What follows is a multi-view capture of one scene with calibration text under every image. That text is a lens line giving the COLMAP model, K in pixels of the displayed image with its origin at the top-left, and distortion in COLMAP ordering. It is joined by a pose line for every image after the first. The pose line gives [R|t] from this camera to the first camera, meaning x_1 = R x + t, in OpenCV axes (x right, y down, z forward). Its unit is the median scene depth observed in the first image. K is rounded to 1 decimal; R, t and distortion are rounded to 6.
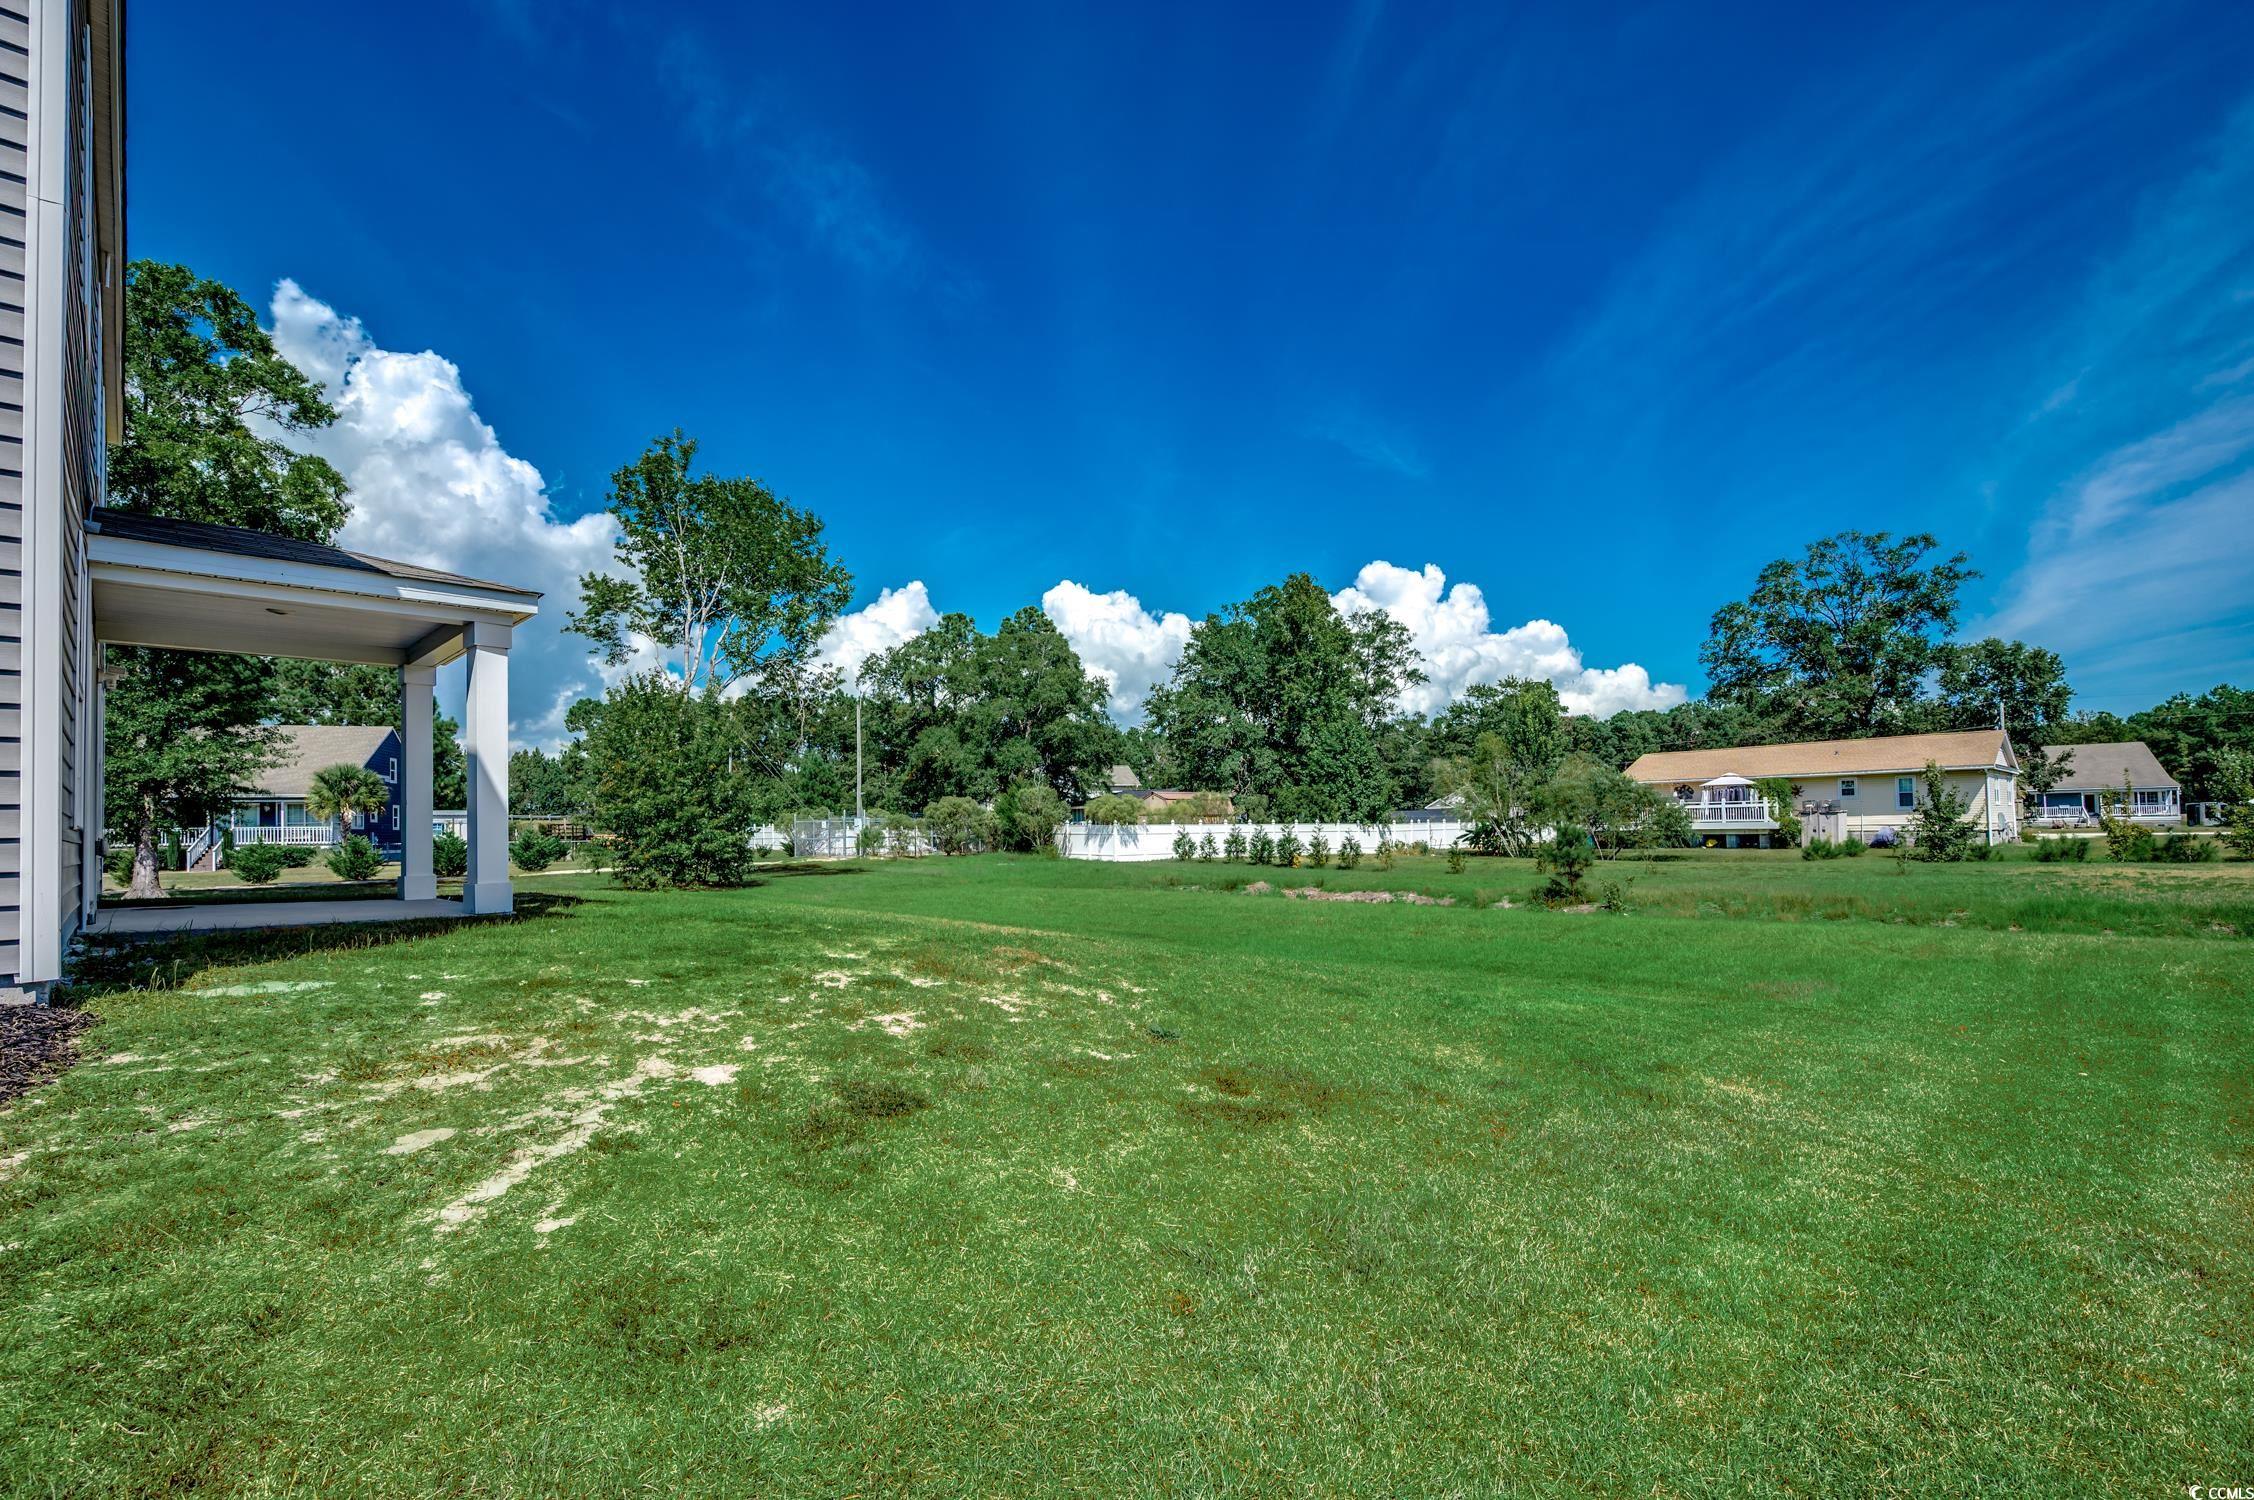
lens RADIAL K [[1008.9, 0, 1123.9], [0, 1008.9, 810.3], [0, 0, 1]] dist [-0.000008, -0.000212]
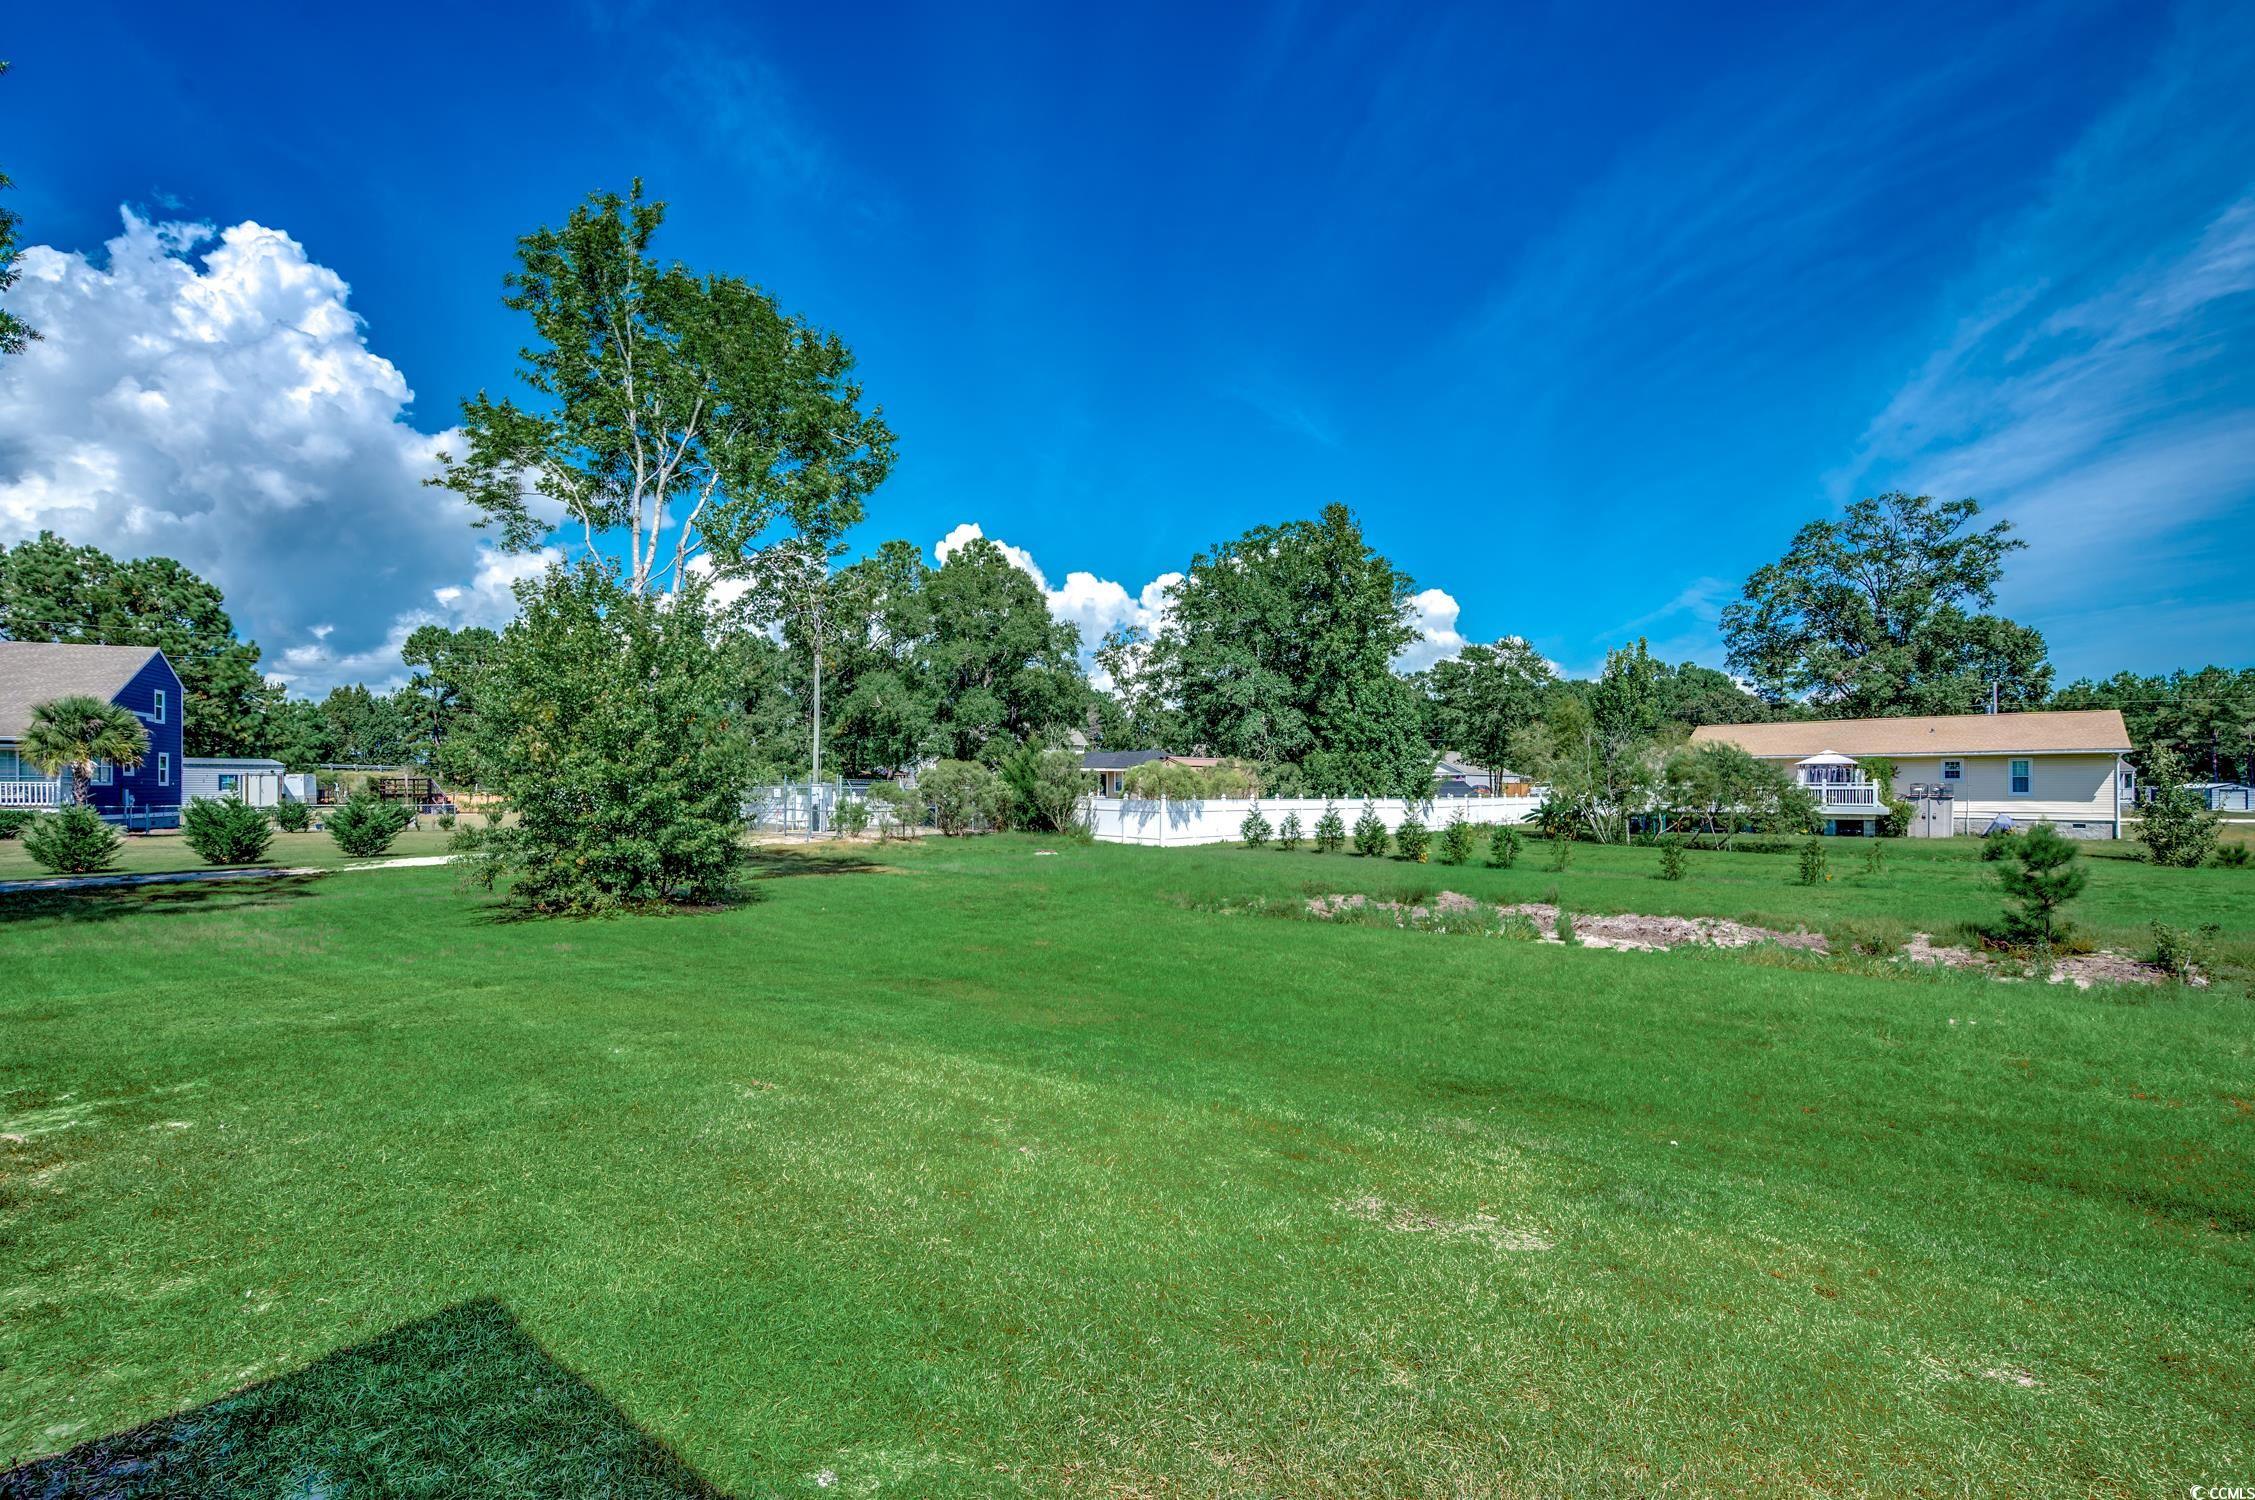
lens RADIAL K [[1028.5, 0, 1138.7], [0, 1028.5, 774.4], [0, 0, 1]] dist [-0.000569, 0.000044]
pose [[0.992522, 0.019132, 0.120557, -0.096835], [-0.019775, 0.999796, 0.004139, -0.006640], [-0.120453, -0.006492, 0.992698, 0.157884]]
